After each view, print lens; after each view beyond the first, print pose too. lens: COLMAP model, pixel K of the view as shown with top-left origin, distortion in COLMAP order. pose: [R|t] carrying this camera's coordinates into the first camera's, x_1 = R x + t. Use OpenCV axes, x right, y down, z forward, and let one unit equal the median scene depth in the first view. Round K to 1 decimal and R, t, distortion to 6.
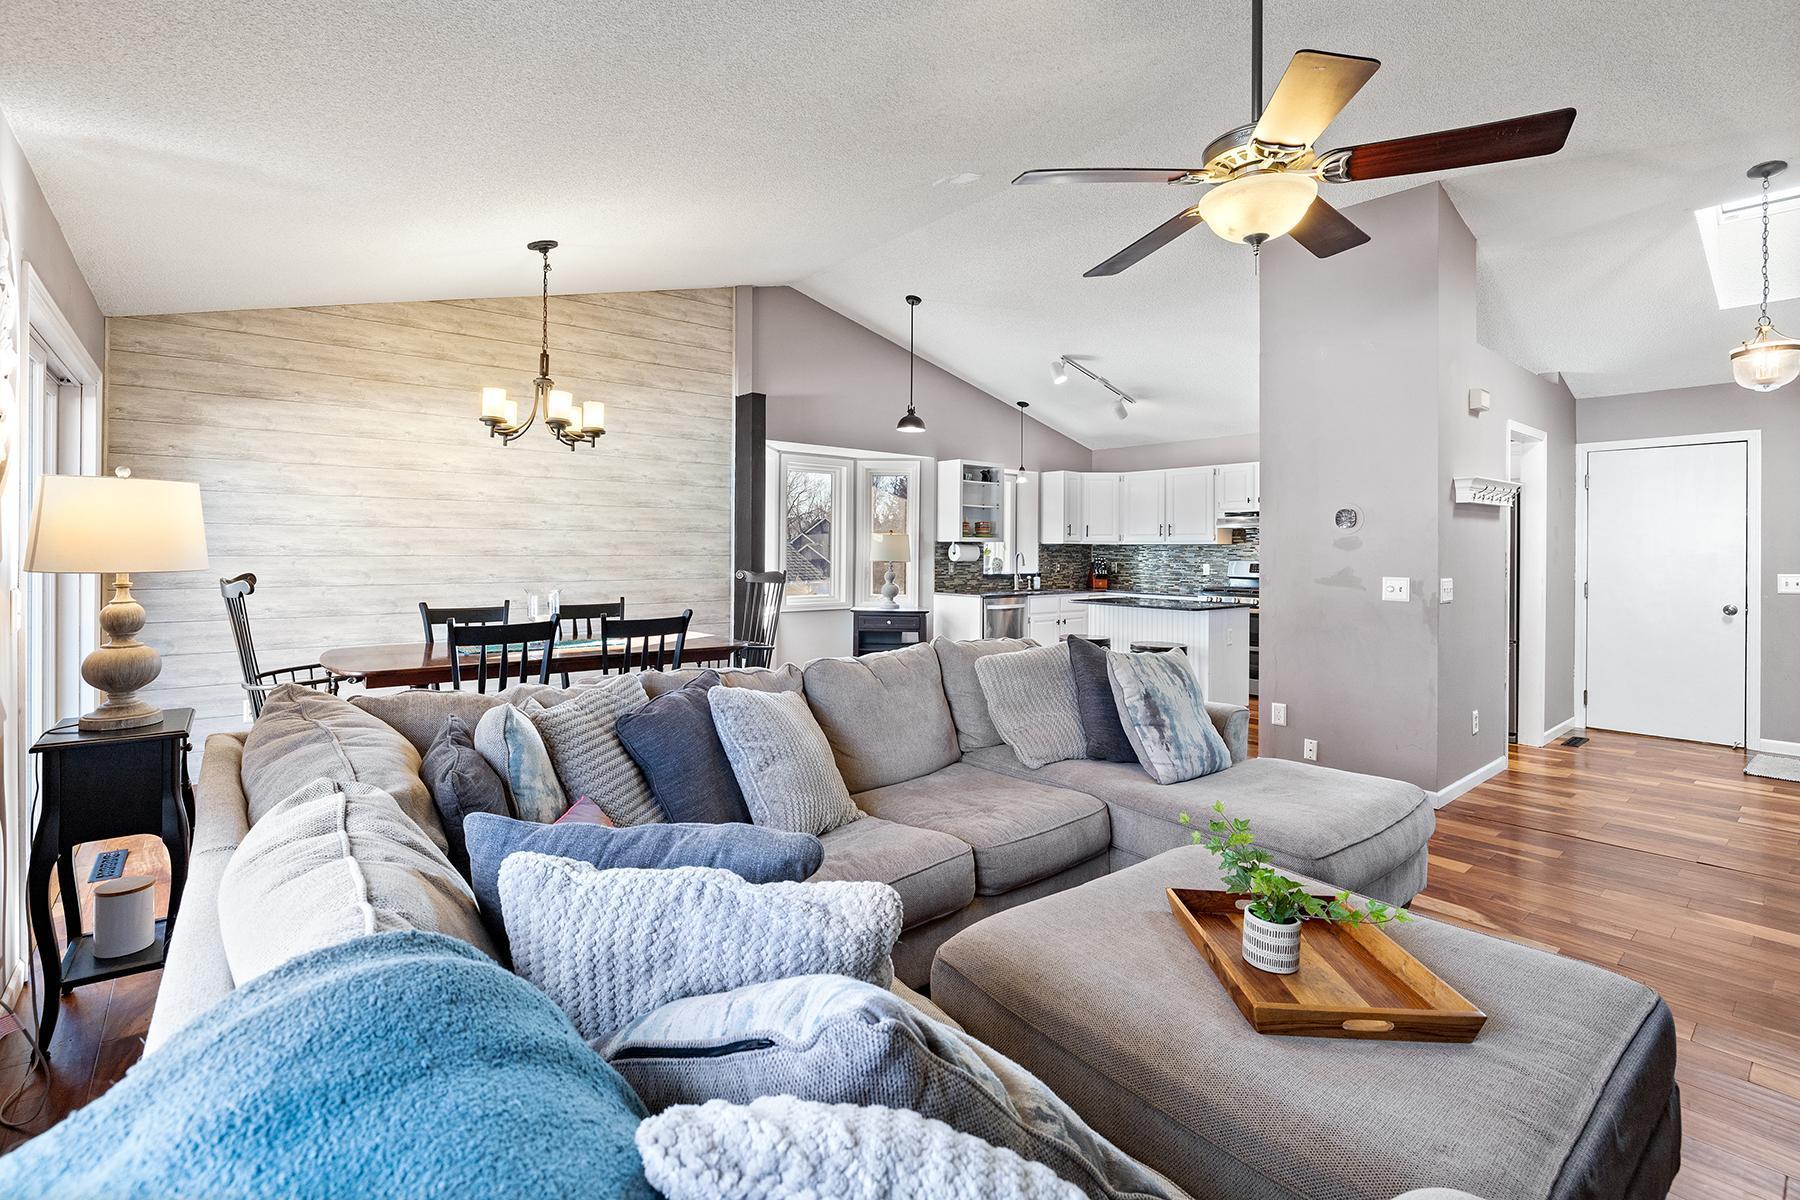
lens RADIAL K [[816.8, 0, 883.0], [0, 816.8, 552.4], [0, 0, 1]] dist [-0.004773, -0.000362]
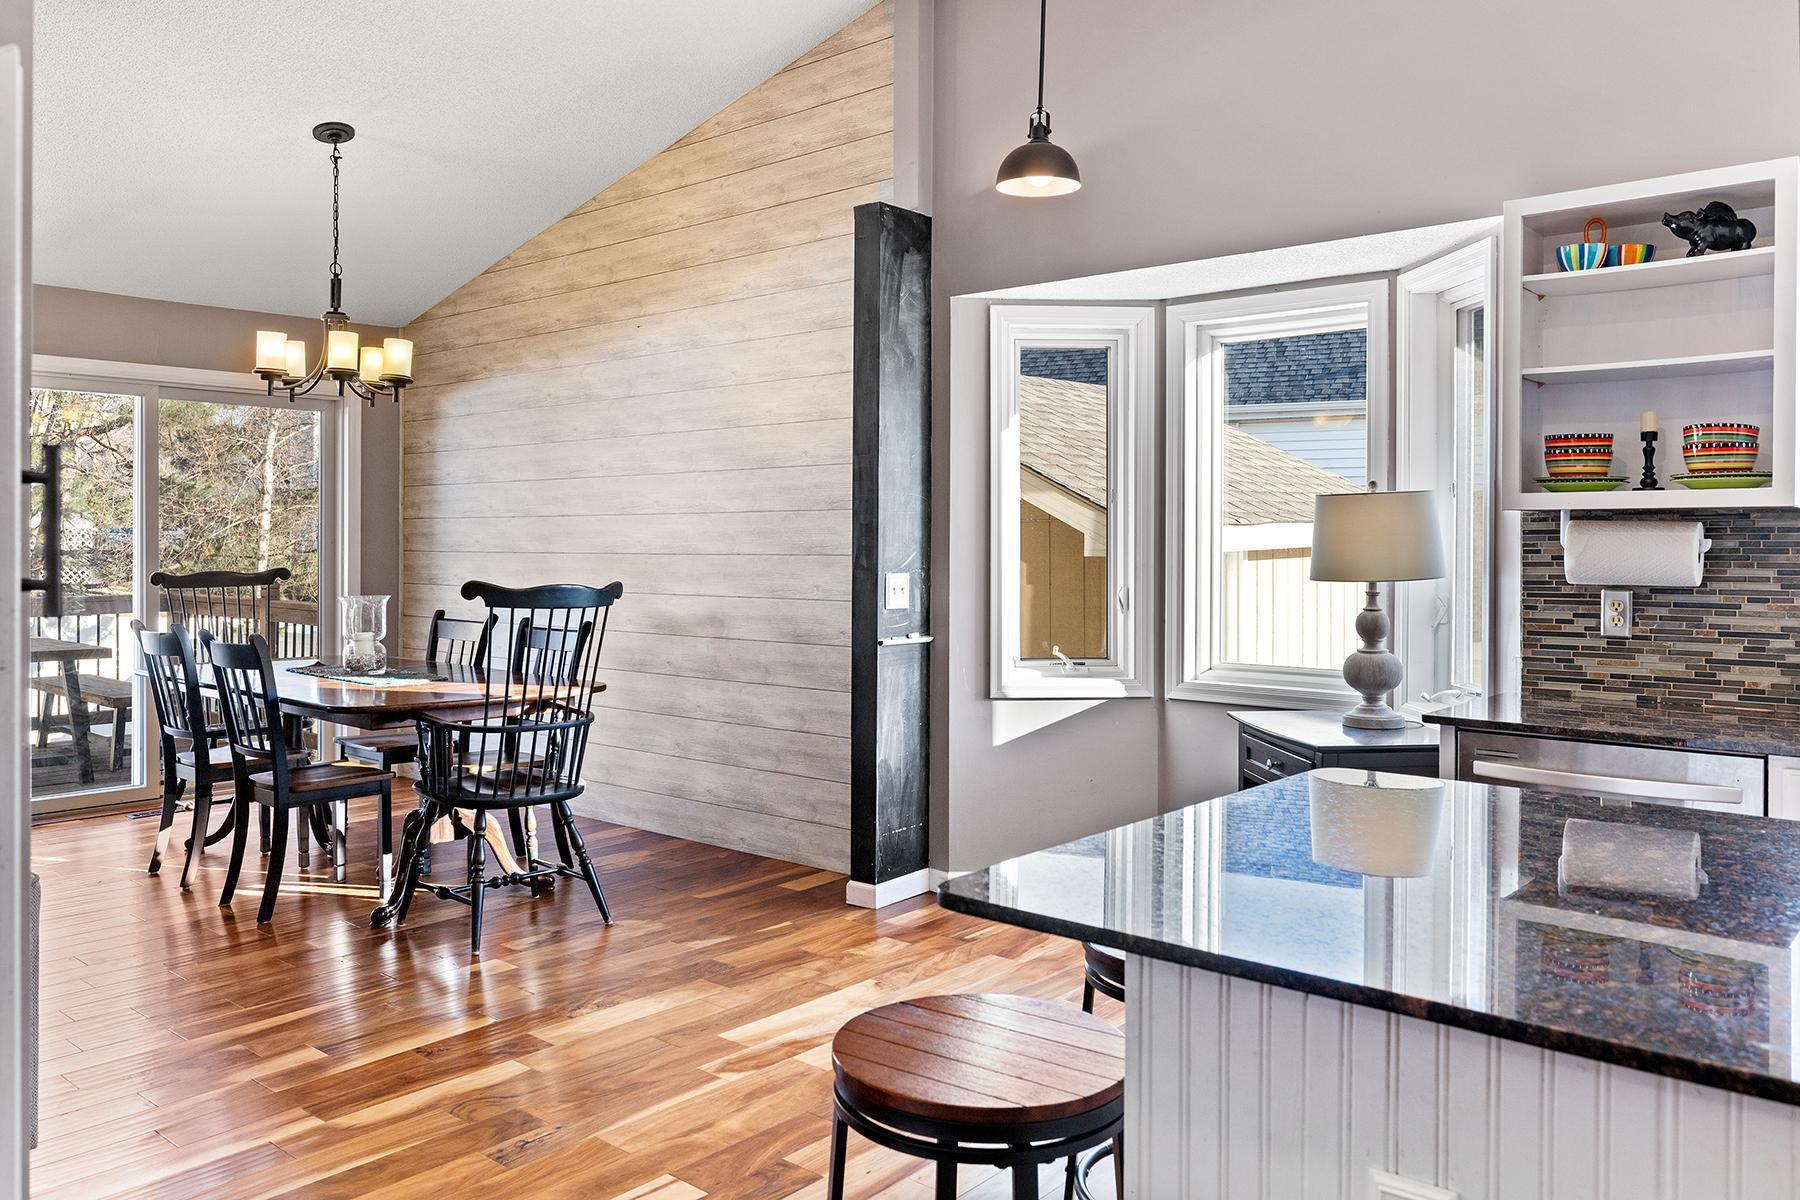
lens RADIAL K [[1358.8, 0, 892.0], [0, 1358.8, 550.3], [0, 0, 1]] dist [-0.003567, 0.007010]
pose [[0.170026, 0.000308, -0.985439, 0.627799], [-0.003104, 0.999995, -0.000223, 0.000795], [0.985435, 0.003096, 0.170026, 0.916026]]
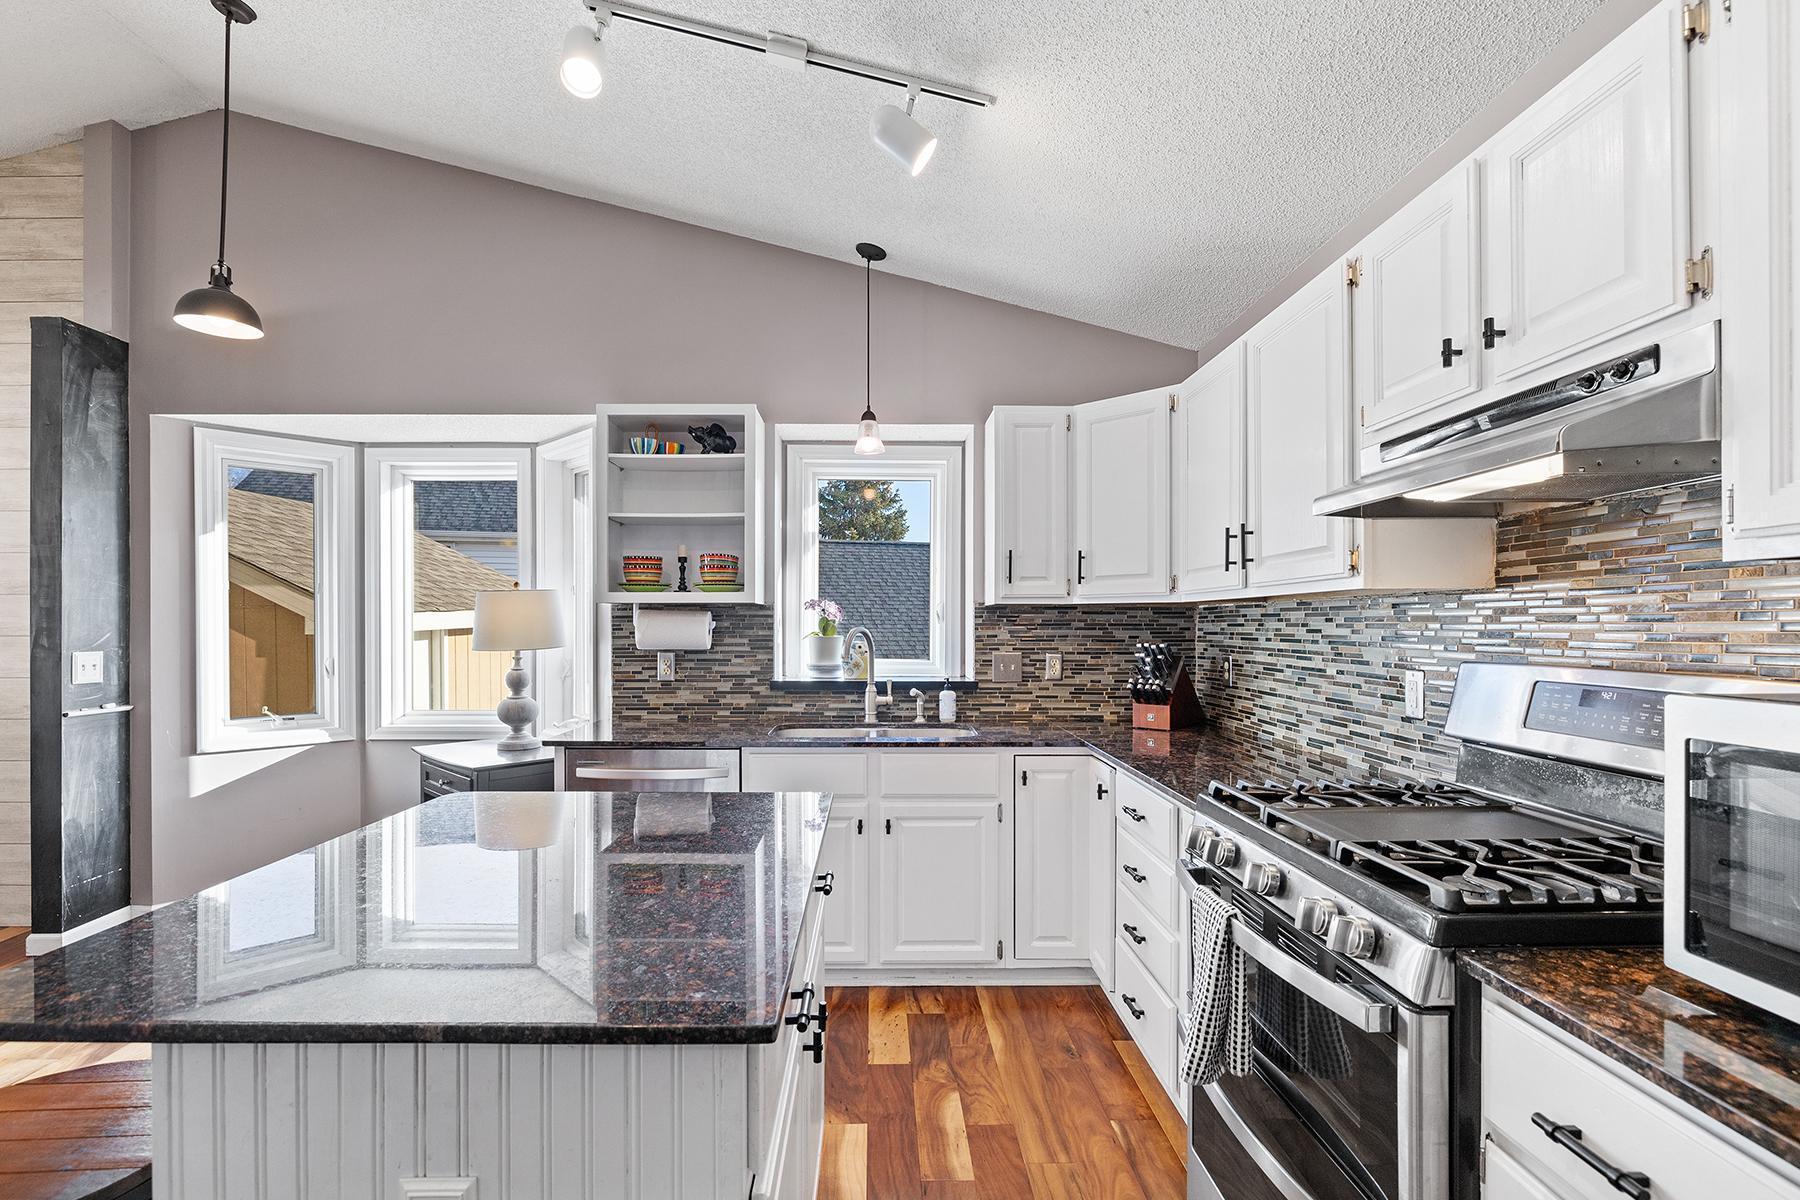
lens RADIAL K [[816.8, 0, 878.7], [0, 816.8, 628.9], [0, 0, 1]] dist [-0.004773, -0.000362]
pose [[0.775684, -0.001629, -0.631120, 0.587366], [0.002925, 0.999995, 0.001013, 0.000046], [0.631115, -0.002632, 0.775685, 0.968437]]
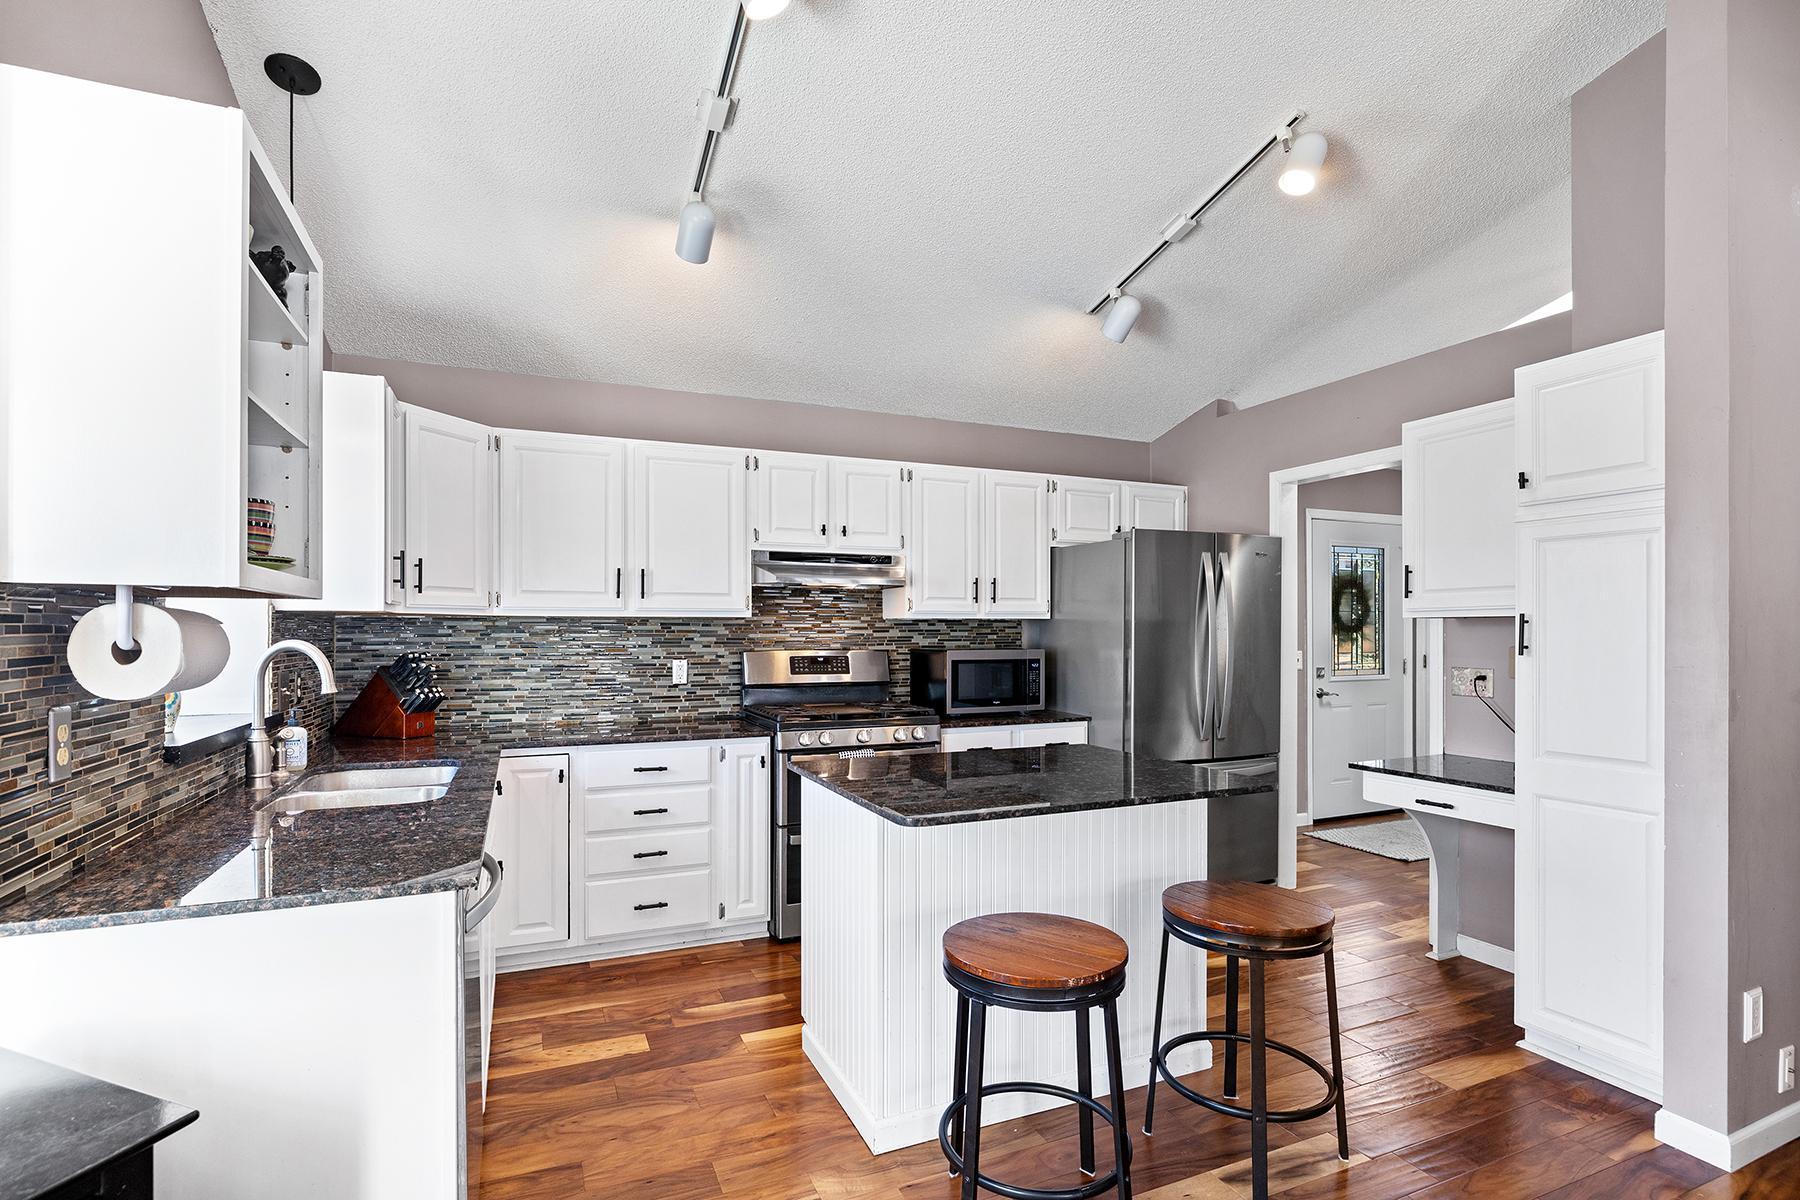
lens RADIAL K [[848.1, 0, 881.6], [0, 848.1, 640.9], [0, 0, 1]] dist [-0.000782, -0.000003]
pose [[0.281885, -0.006668, 0.959425, -0.049962], [0.010184, 0.999940, 0.003958, 0.003452], [-0.959394, 0.008655, 0.281936, 1.036444]]
